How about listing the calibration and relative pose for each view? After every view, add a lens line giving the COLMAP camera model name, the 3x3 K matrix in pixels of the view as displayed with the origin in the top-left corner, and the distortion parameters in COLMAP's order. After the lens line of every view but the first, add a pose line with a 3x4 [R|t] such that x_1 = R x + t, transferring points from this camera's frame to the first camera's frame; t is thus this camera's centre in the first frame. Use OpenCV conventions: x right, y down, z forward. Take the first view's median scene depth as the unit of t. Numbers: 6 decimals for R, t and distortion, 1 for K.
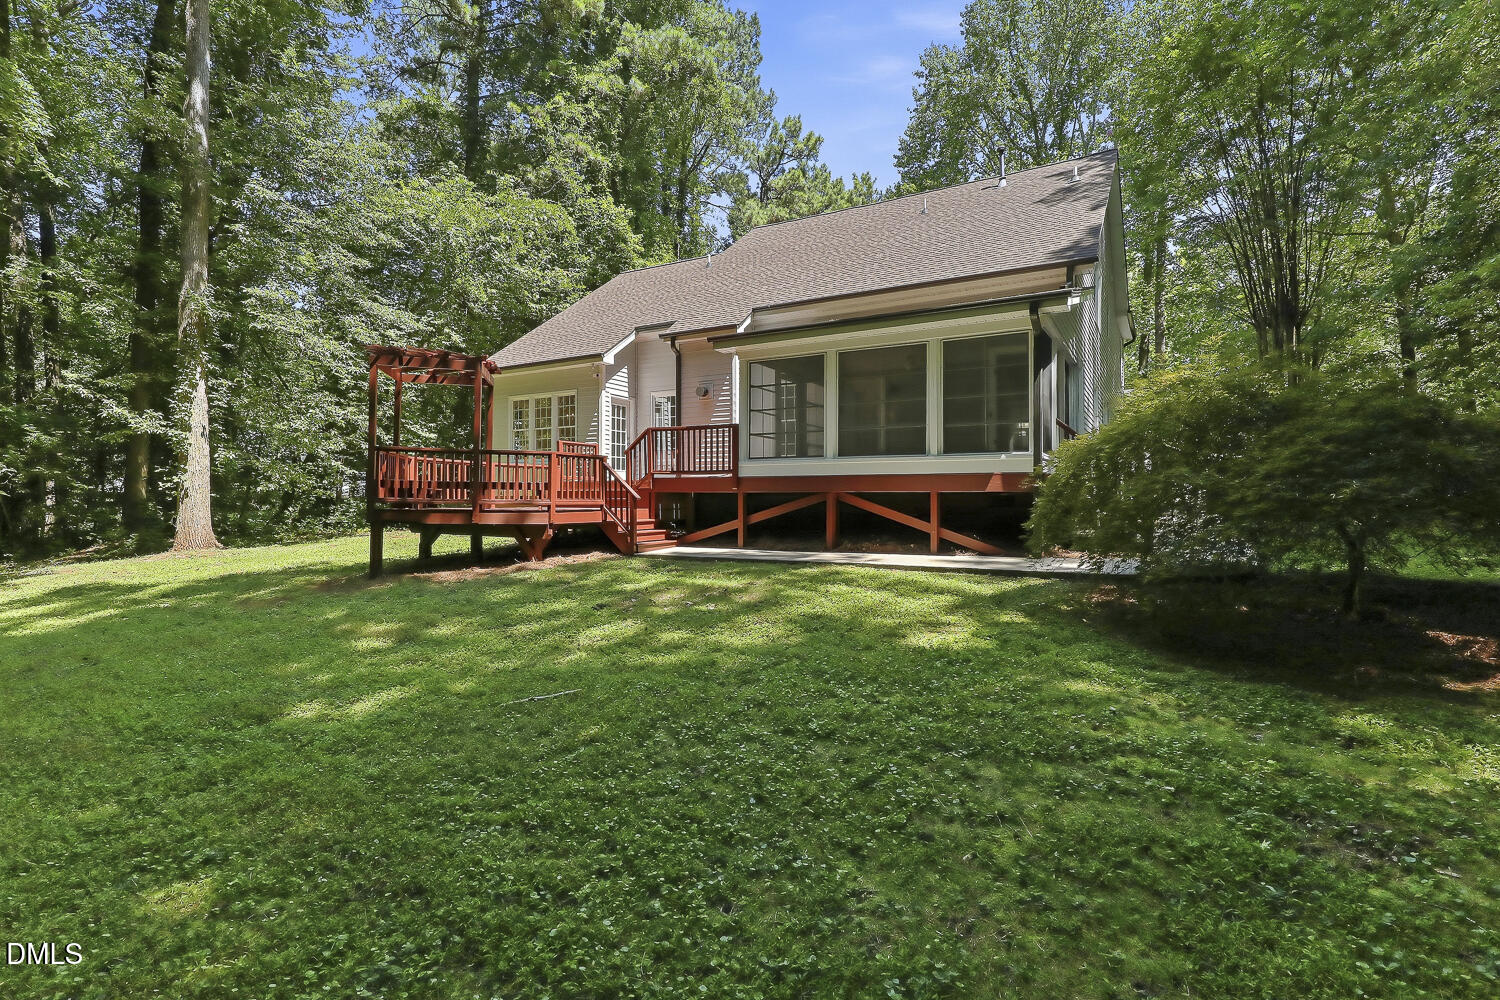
lens RADIAL K [[698.7, 0, 749.2], [0, 698.7, 492.6], [0, 0, 1]] dist [0.002286, 0.000219]
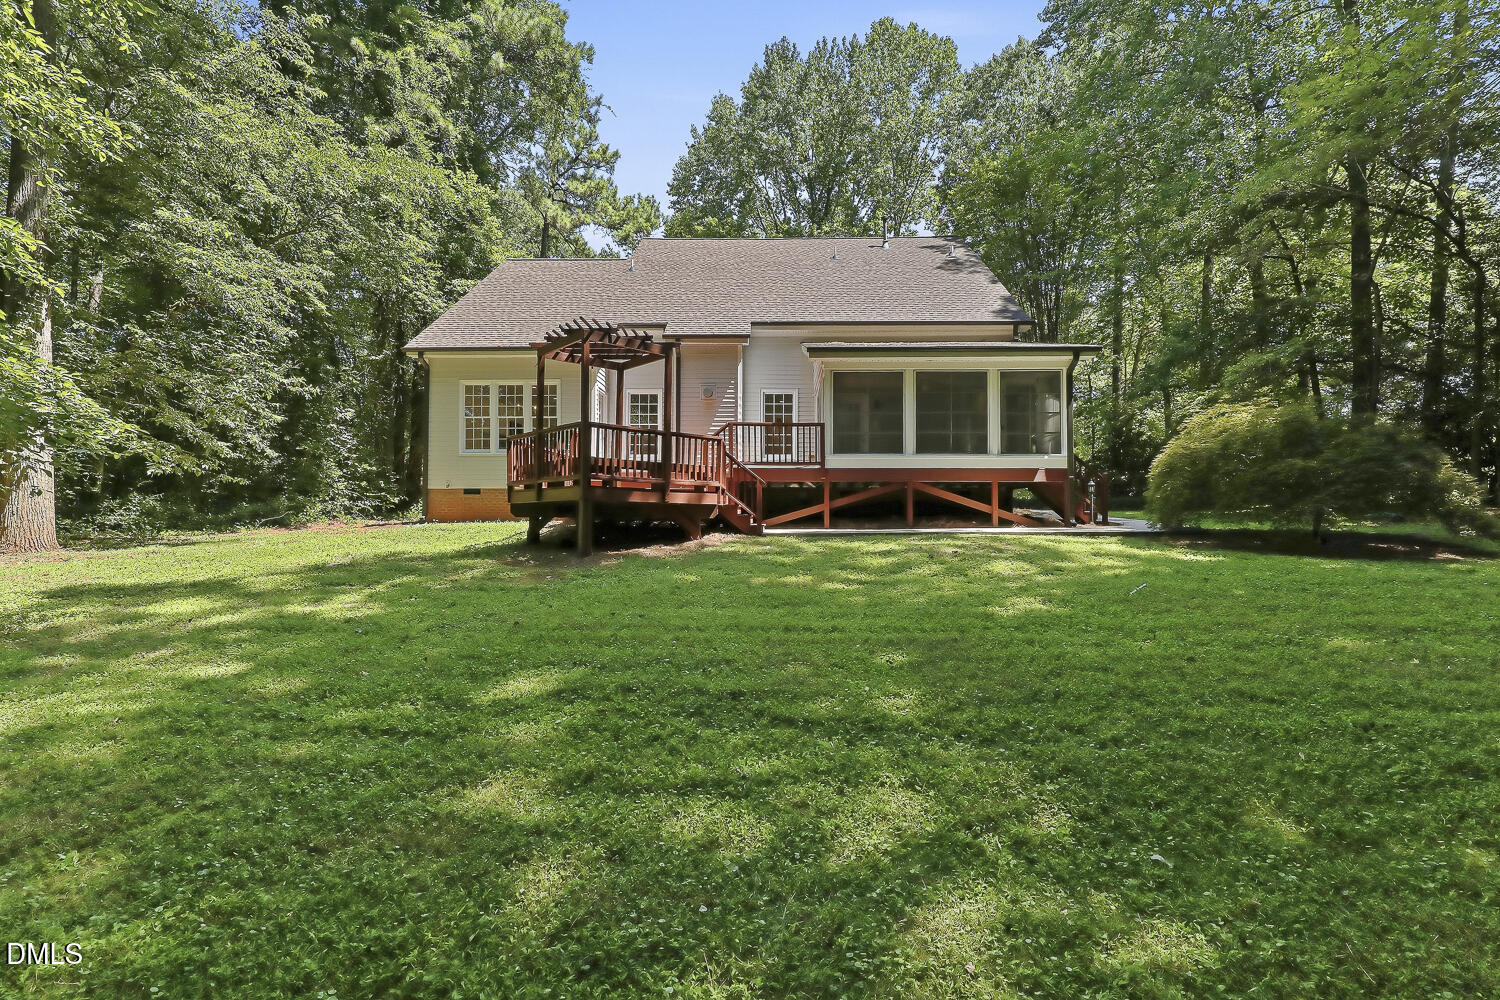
lens RADIAL K [[698.7, 0, 744.8], [0, 698.7, 513.4], [0, 0, 1]] dist [0.002286, 0.000219]
pose [[0.888348, 0.004076, 0.459152, -0.665249], [-0.006552, 0.999971, 0.003801, 0.049174], [-0.459123, -0.006385, 0.888350, 0.014372]]
